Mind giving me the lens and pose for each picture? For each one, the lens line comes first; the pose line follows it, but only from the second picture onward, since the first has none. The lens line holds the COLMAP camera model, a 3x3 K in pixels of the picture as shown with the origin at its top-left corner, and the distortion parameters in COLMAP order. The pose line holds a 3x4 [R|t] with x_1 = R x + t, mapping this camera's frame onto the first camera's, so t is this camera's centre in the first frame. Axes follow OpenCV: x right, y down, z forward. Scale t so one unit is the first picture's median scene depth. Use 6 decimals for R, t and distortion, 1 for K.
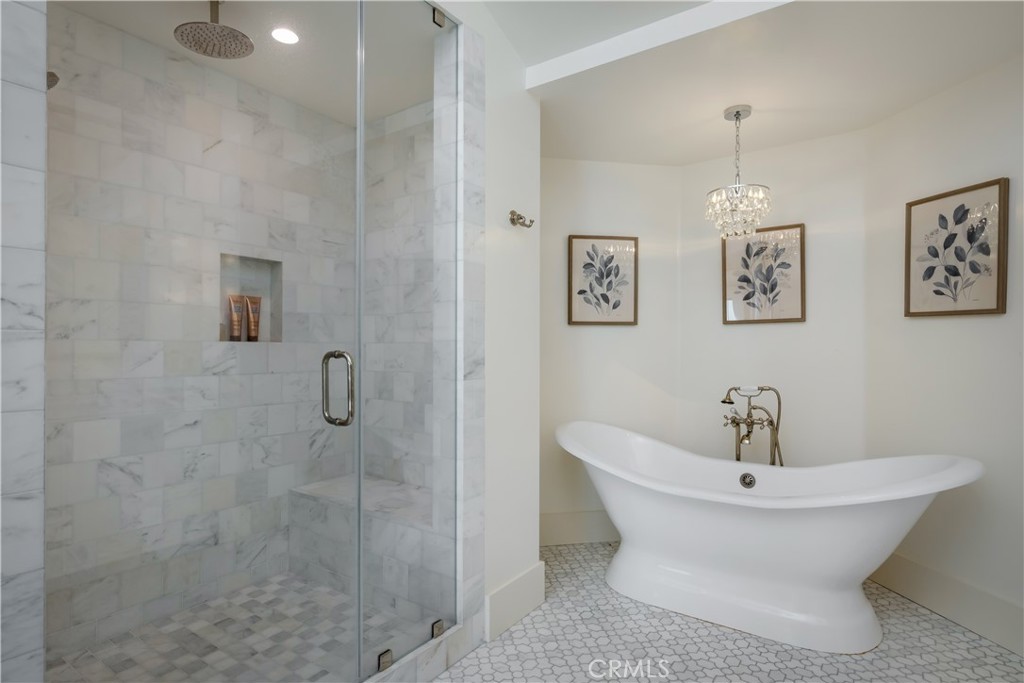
lens RADIAL K [[545.9, 0, 513.1], [0, 545.9, 344.9], [0, 0, 1]] dist [-0.000327, -0.001318]
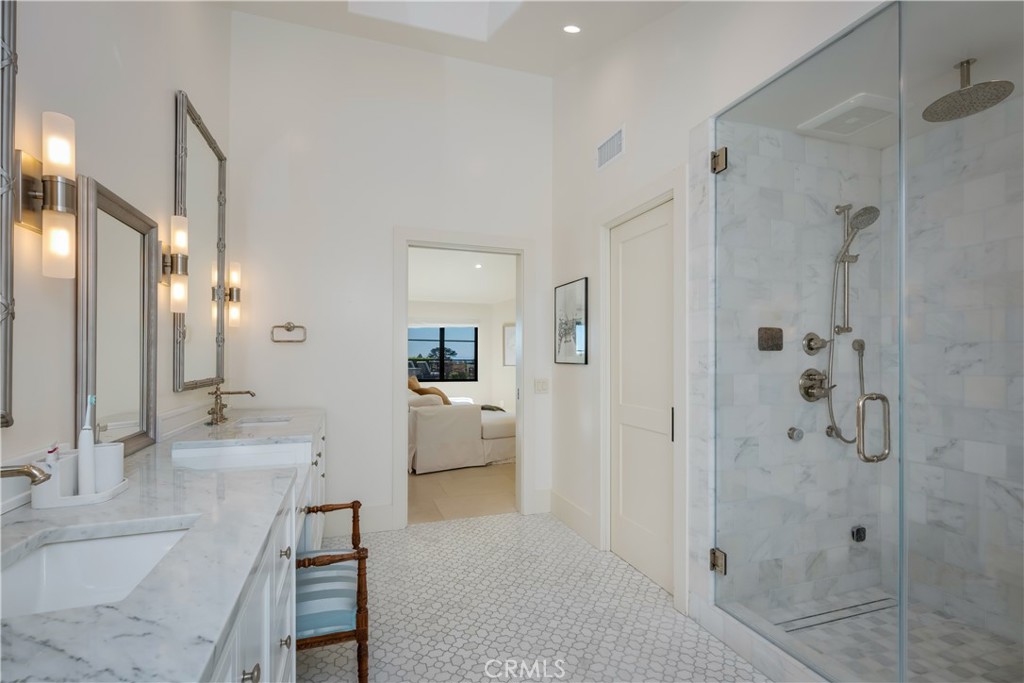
lens RADIAL K [[474.4, 0, 512.6], [0, 474.4, 357.5], [0, 0, 1]] dist [0.000267, 0.000107]
pose [[-0.592328, -0.006535, -0.805671, 0.563734], [-0.002514, 0.999977, -0.006263, -0.032509], [0.805693, -0.001684, -0.592331, 0.635707]]
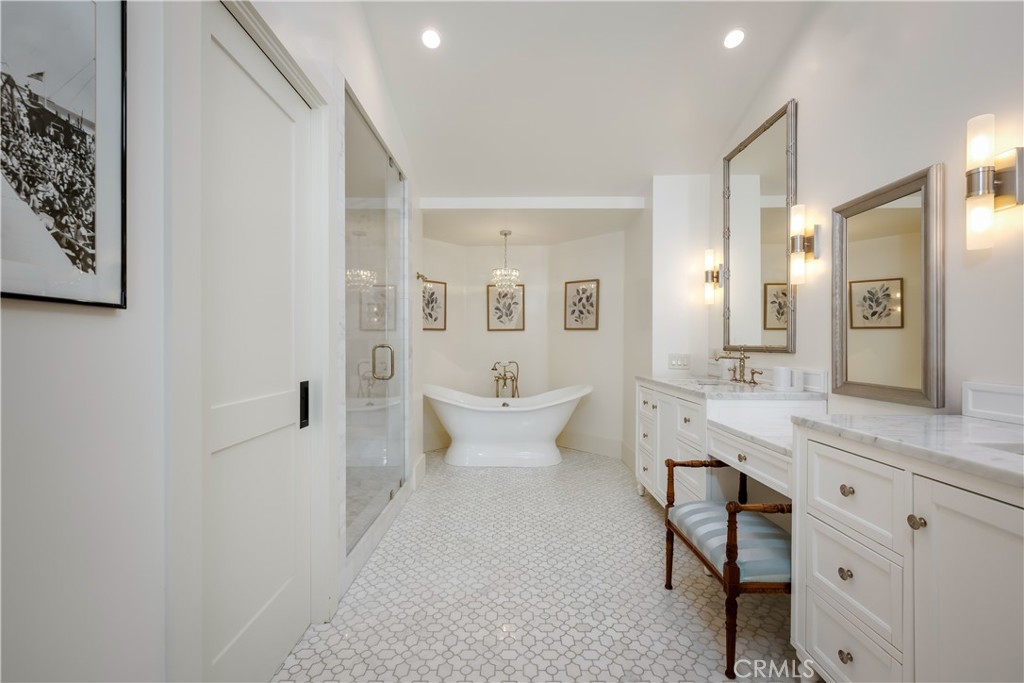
lens RADIAL K [[422.9, 0, 512.0], [0, 422.9, 341.5], [0, 0, 1]] dist [0.000007, -0.000002]
pose [[0.819009, 0.000912, 0.573780, -0.532195], [-0.002629, 0.999994, 0.002162, -0.003681], [-0.573774, -0.003279, 0.819007, -0.383418]]
